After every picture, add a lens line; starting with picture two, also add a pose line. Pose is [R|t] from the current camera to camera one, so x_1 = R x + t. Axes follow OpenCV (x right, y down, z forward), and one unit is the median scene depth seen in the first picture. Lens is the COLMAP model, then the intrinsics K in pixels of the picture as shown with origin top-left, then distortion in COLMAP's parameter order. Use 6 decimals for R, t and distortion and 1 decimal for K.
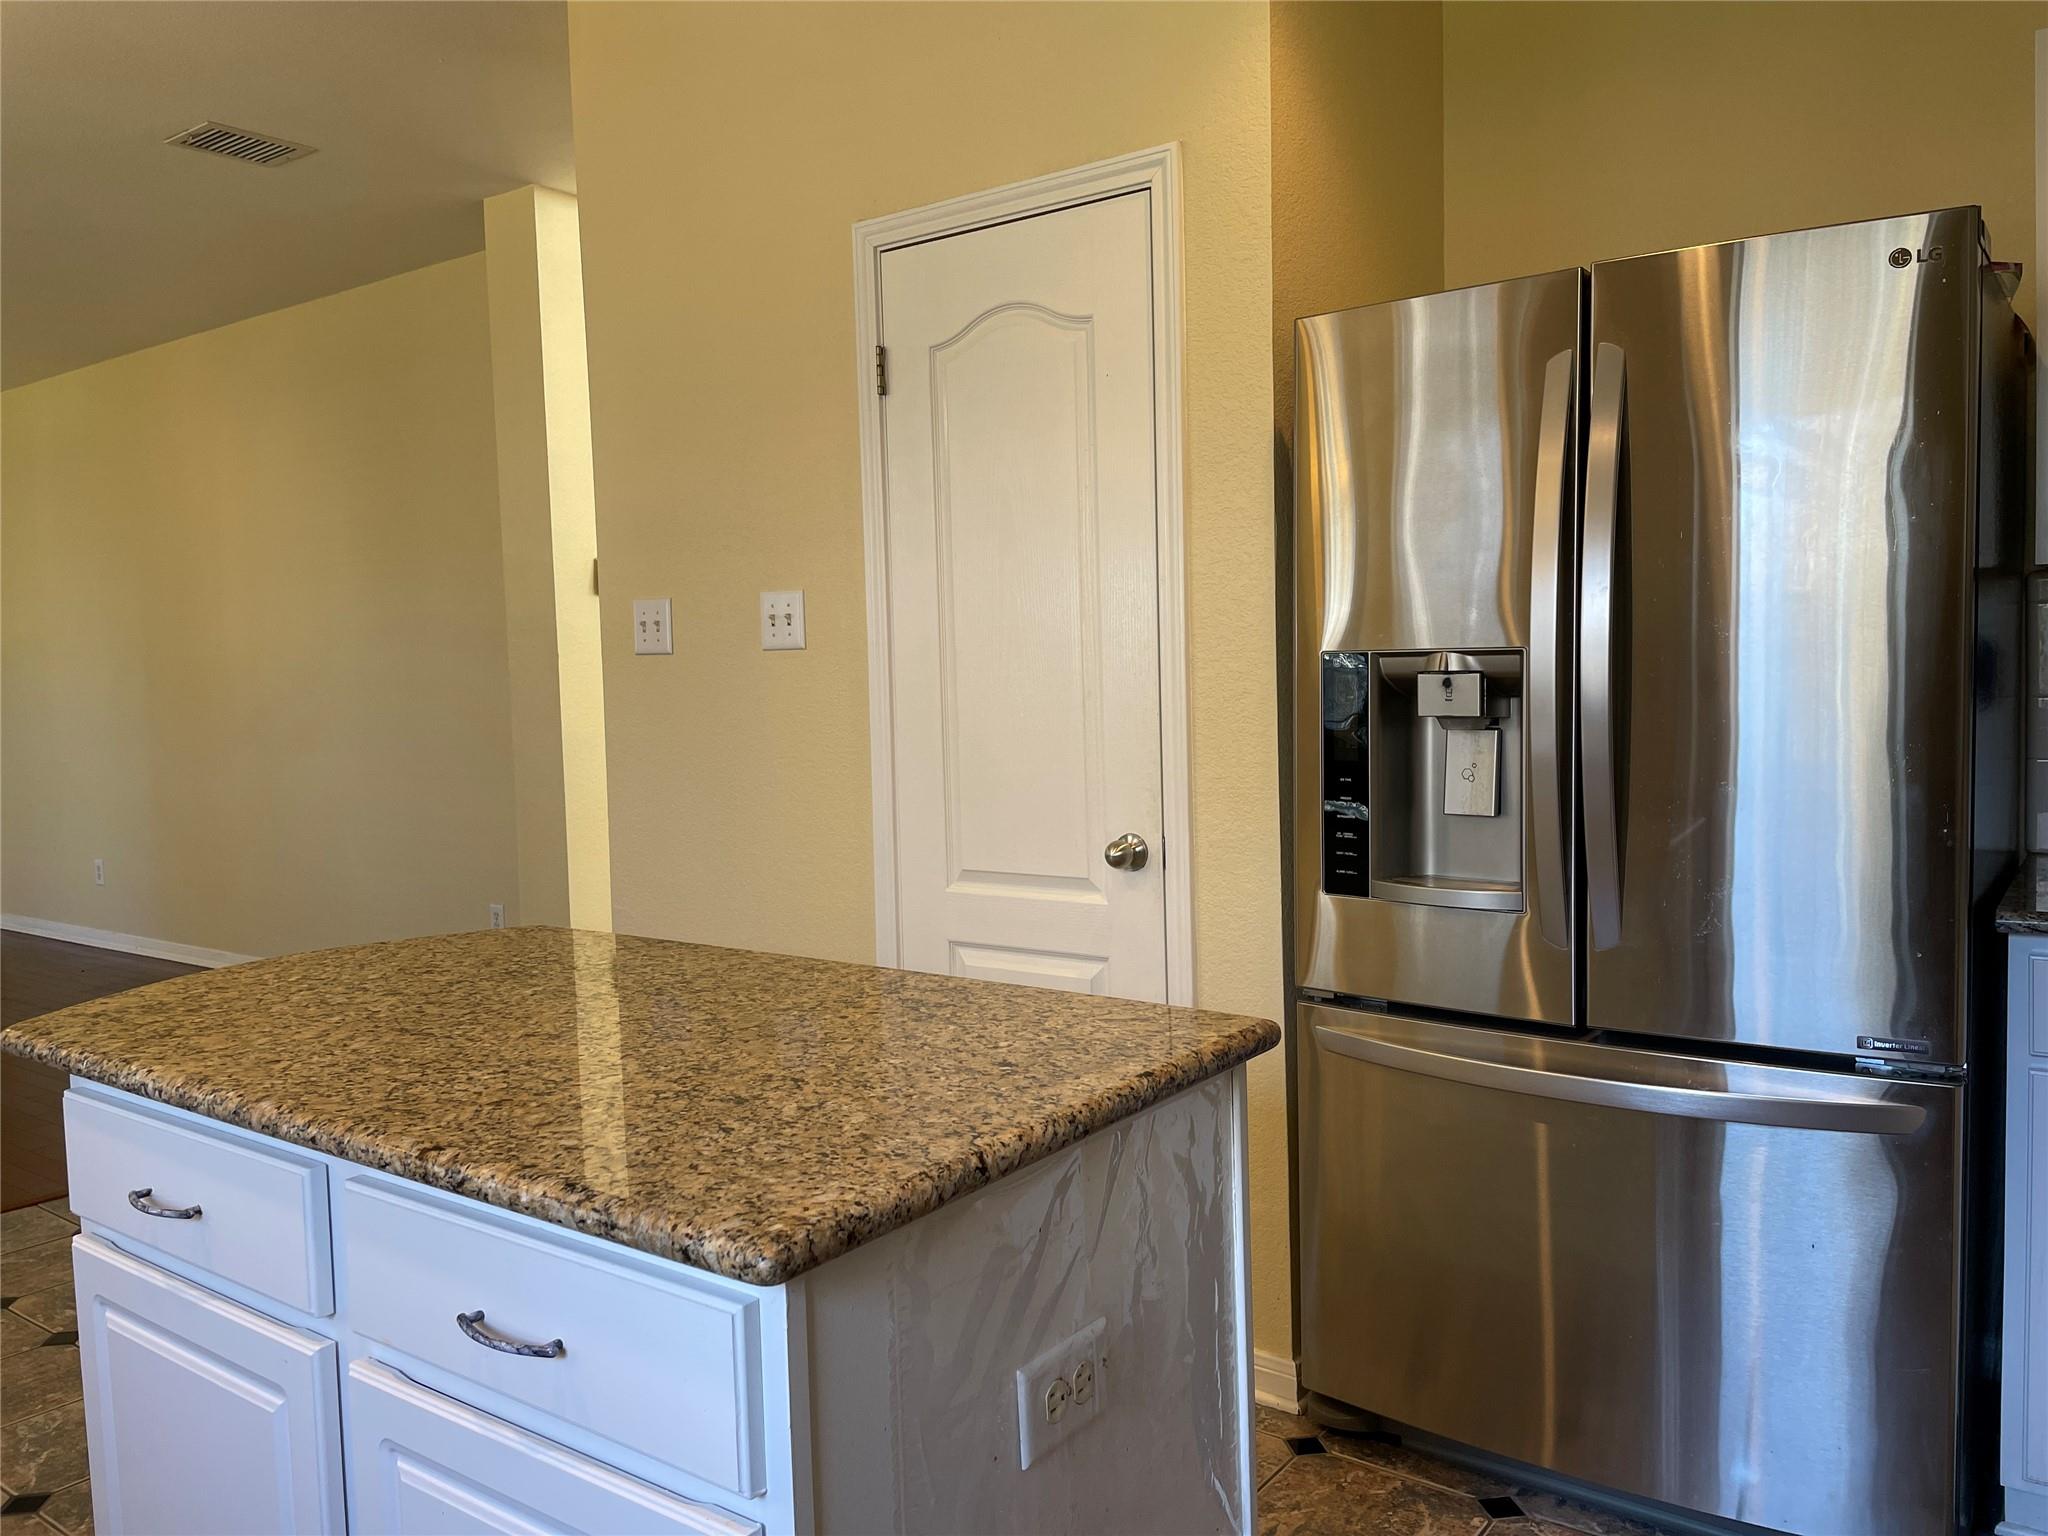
lens RADIAL K [[1533.1, 0, 1020.8], [0, 1533.1, 752.3], [0, 0, 1]] dist [0.097570, -0.130350]
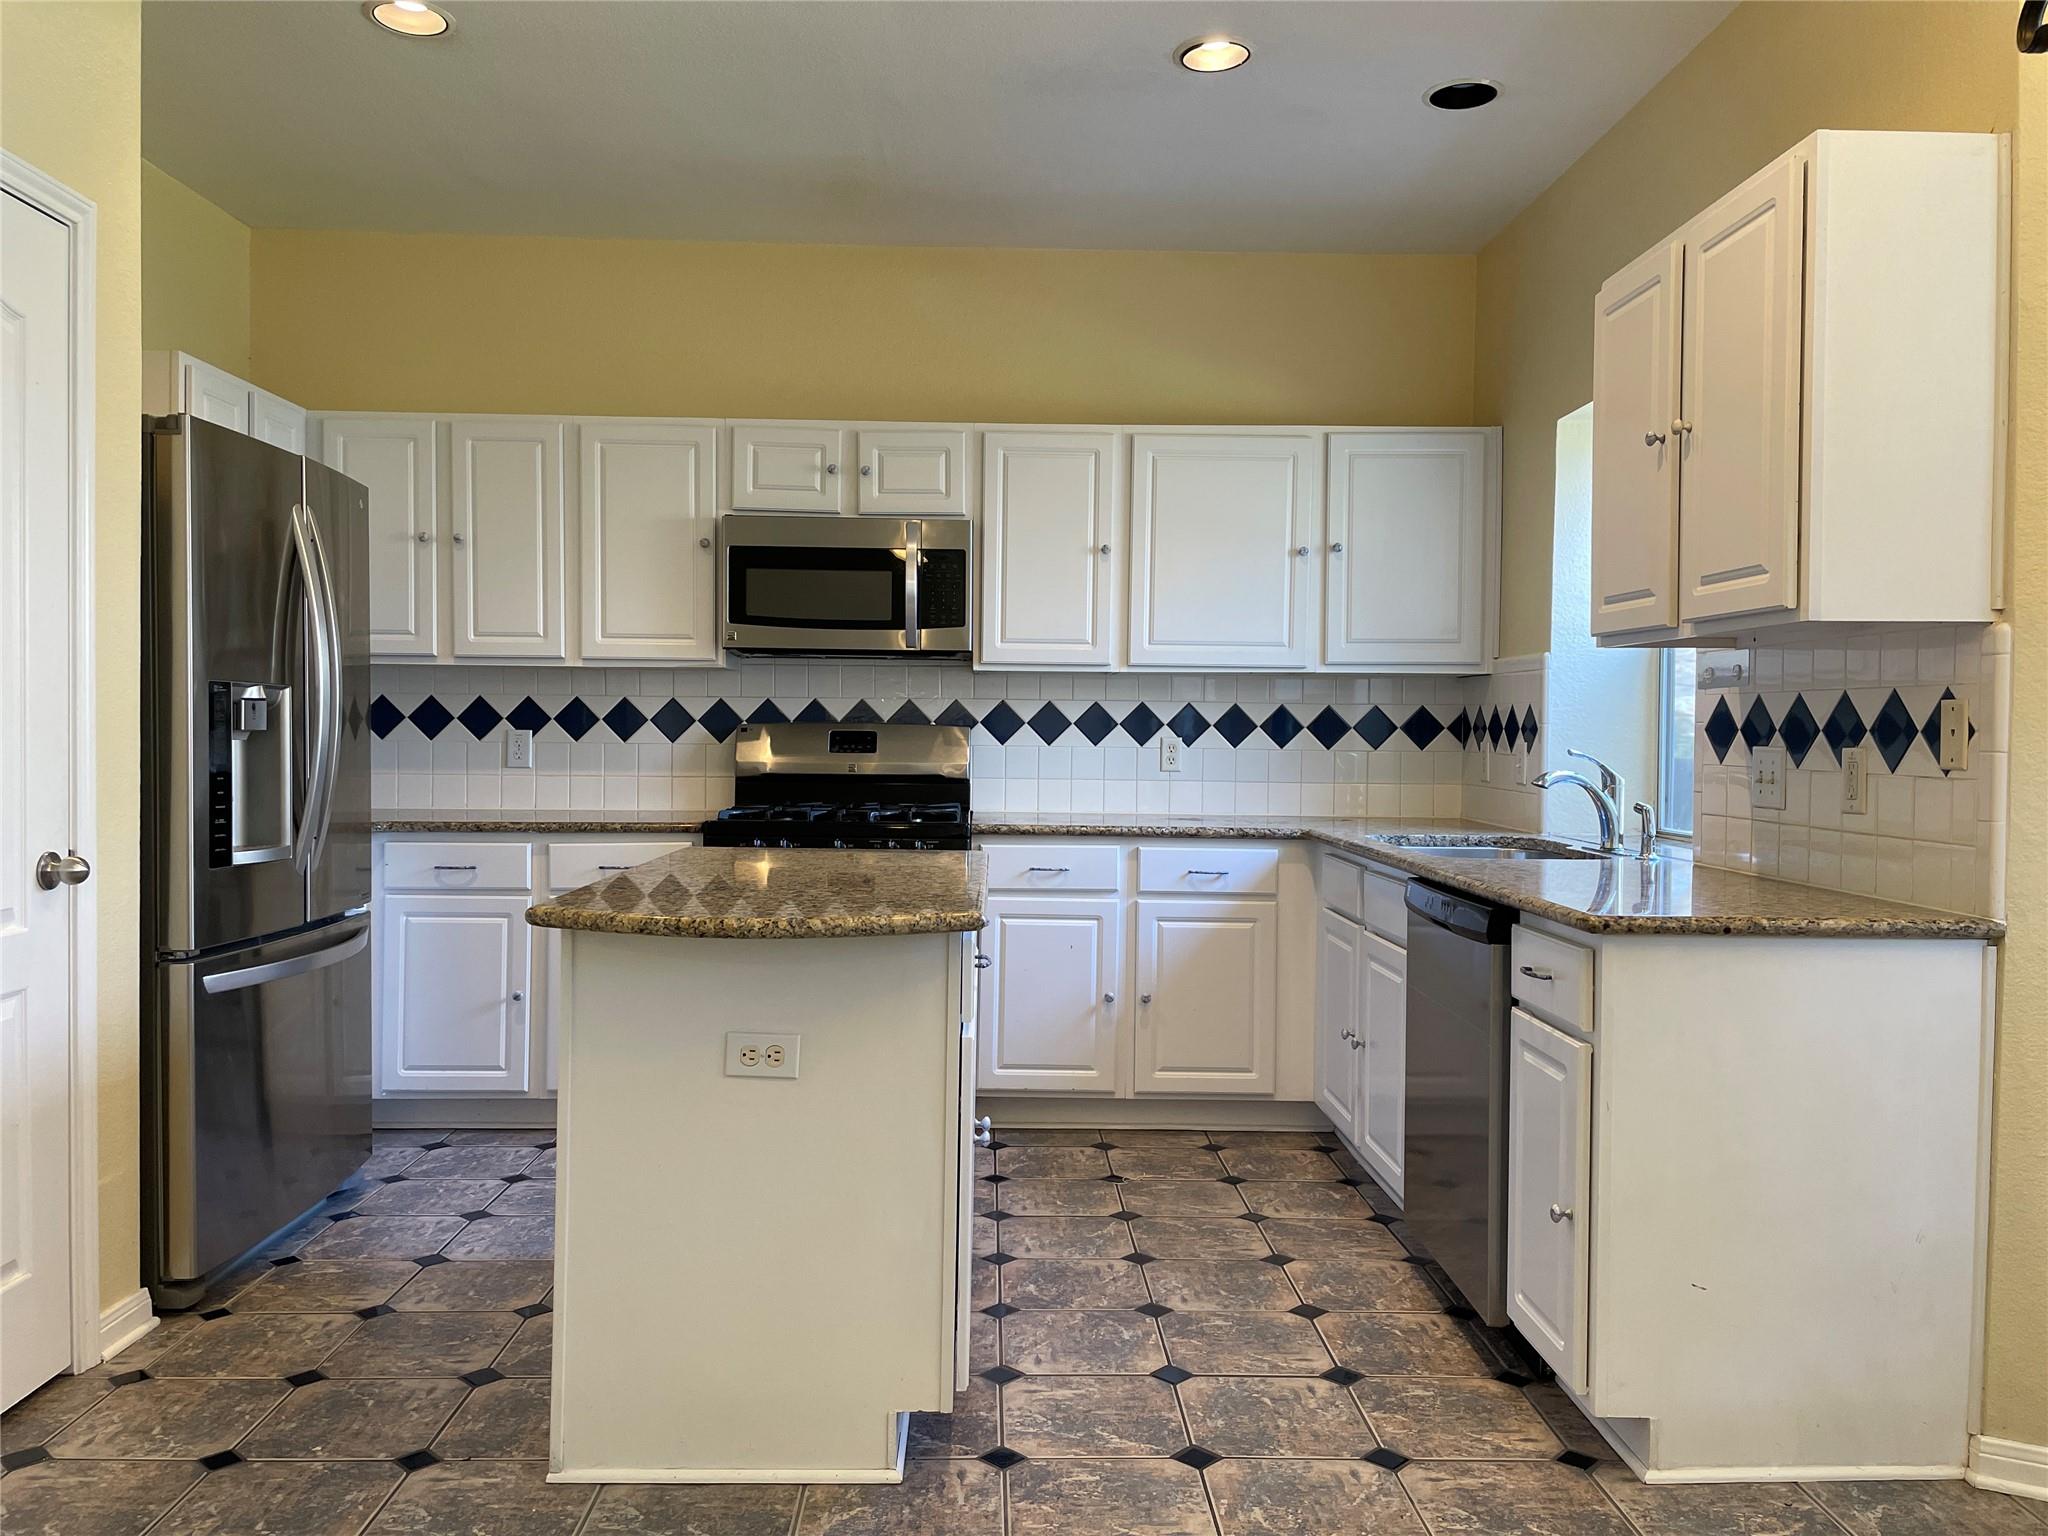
lens RADIAL K [[1533.1, 0, 1020.8], [0, 1533.1, 752.3], [0, 0, 1]] dist [0.097570, -0.130350]
pose [[-0.613657, 0.008806, 0.789523, -1.205163], [0.053951, 0.998068, 0.030802, -0.008256], [-0.787727, 0.061497, -0.612947, 1.231084]]
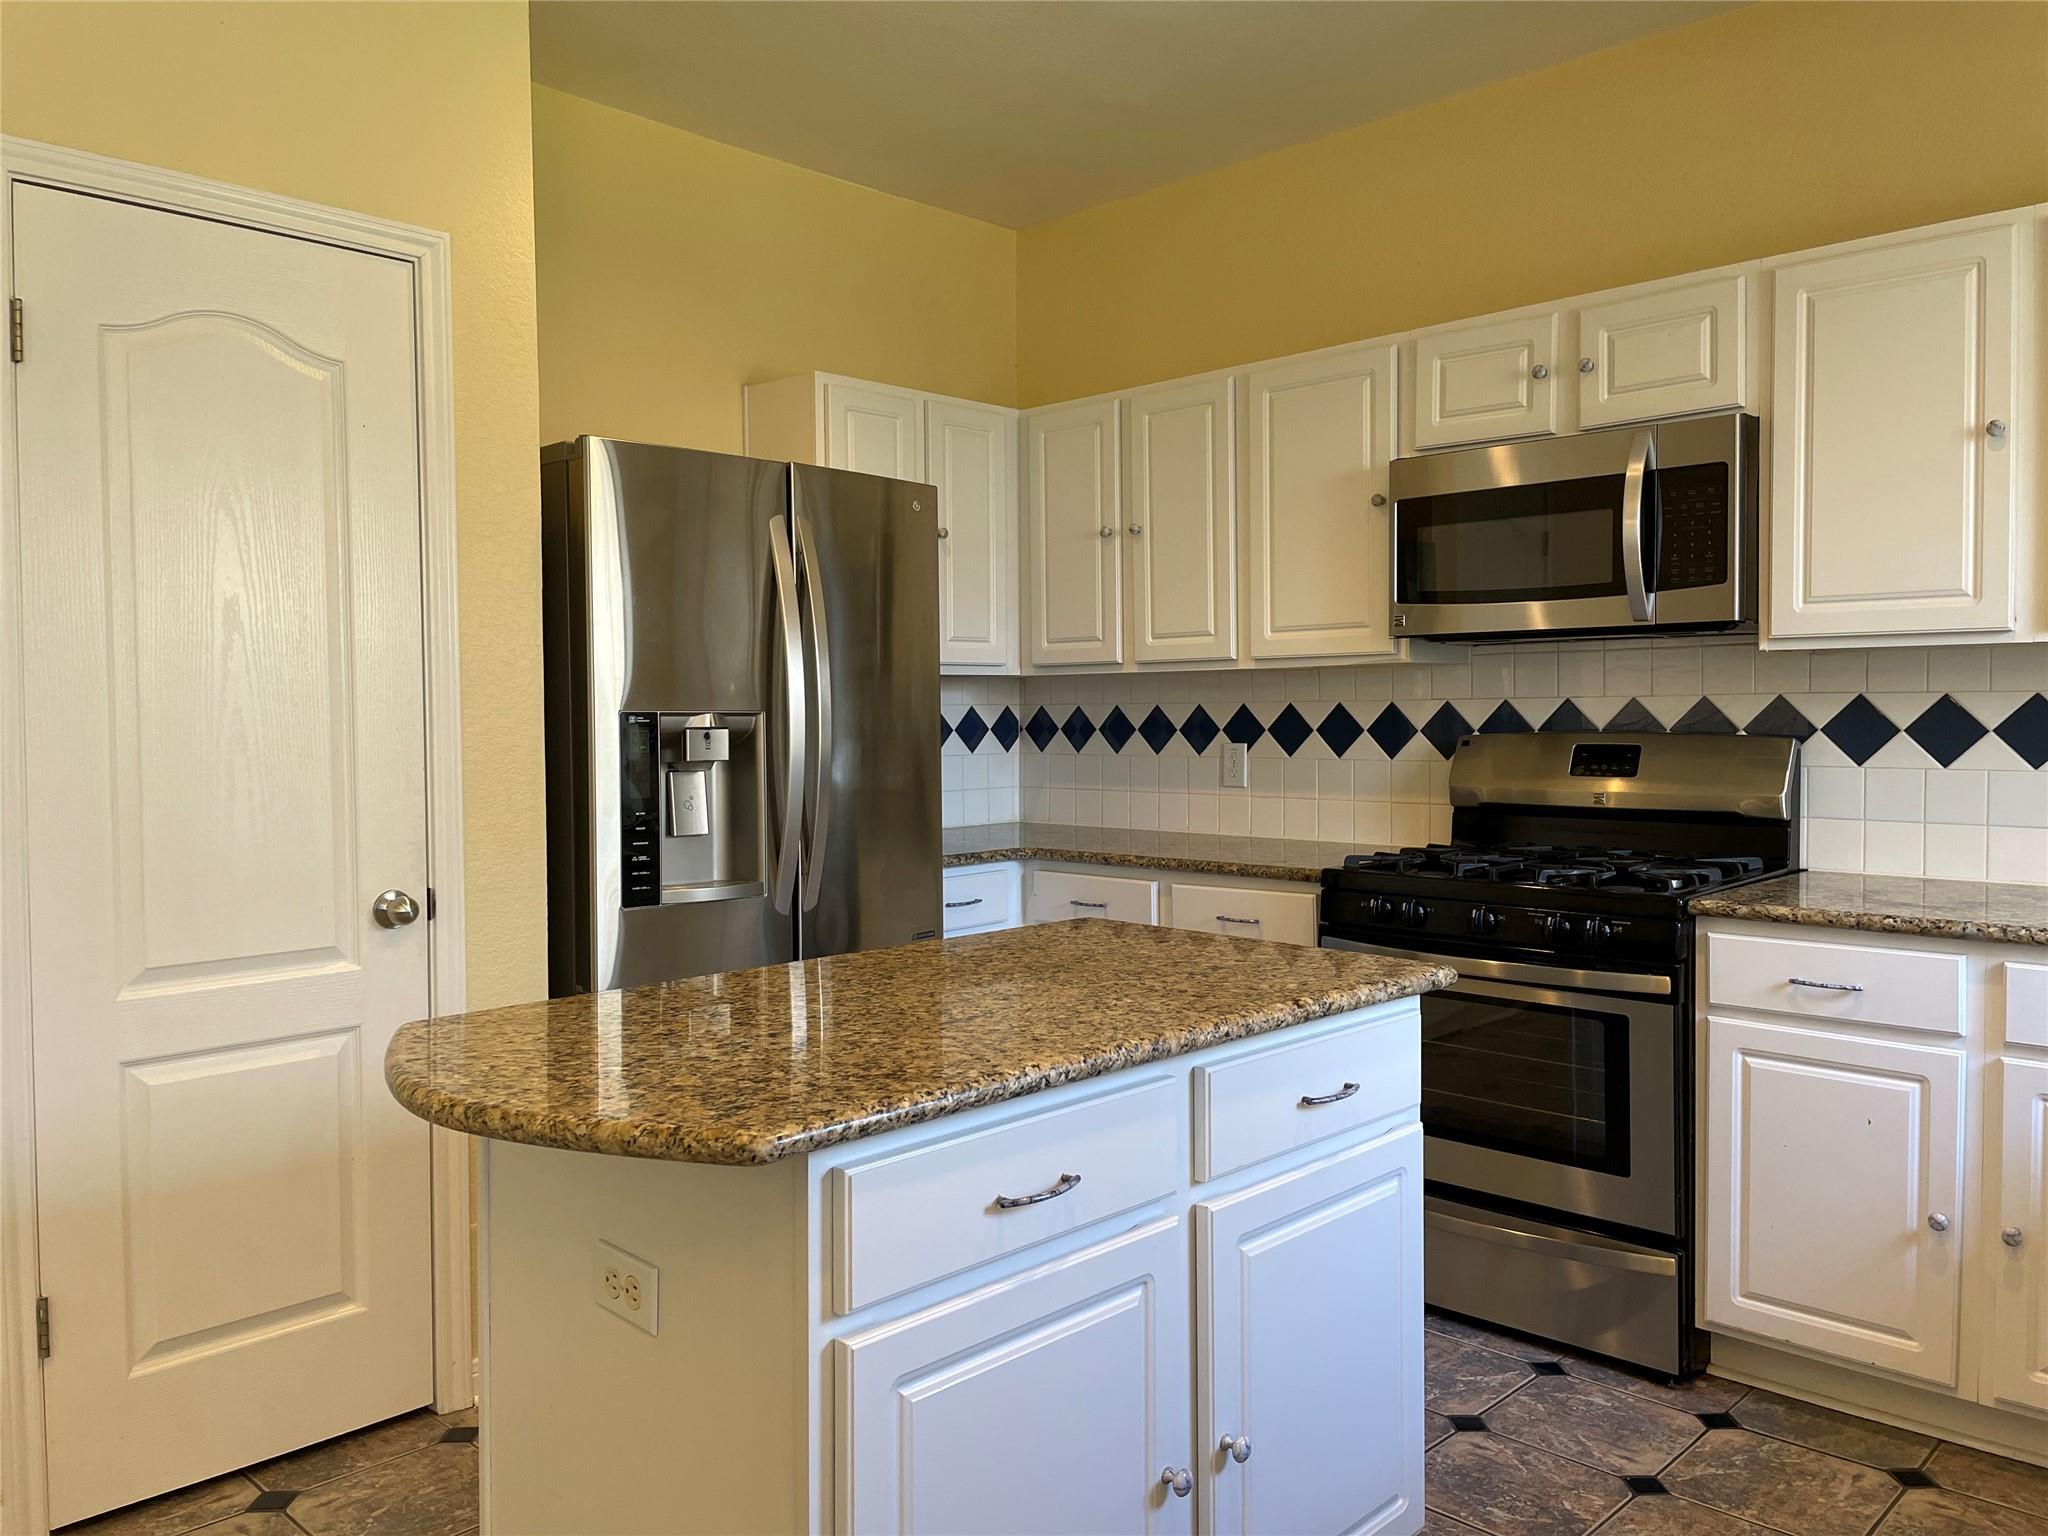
lens RADIAL K [[1533.1, 0, 1020.8], [0, 1533.1, 752.3], [0, 0, 1]] dist [0.097570, -0.130350]
pose [[0.135254, -0.000907, 0.990811, -0.951294], [0.064031, 0.997917, -0.007827, -0.002176], [-0.988740, 0.064501, 0.135030, 0.506110]]
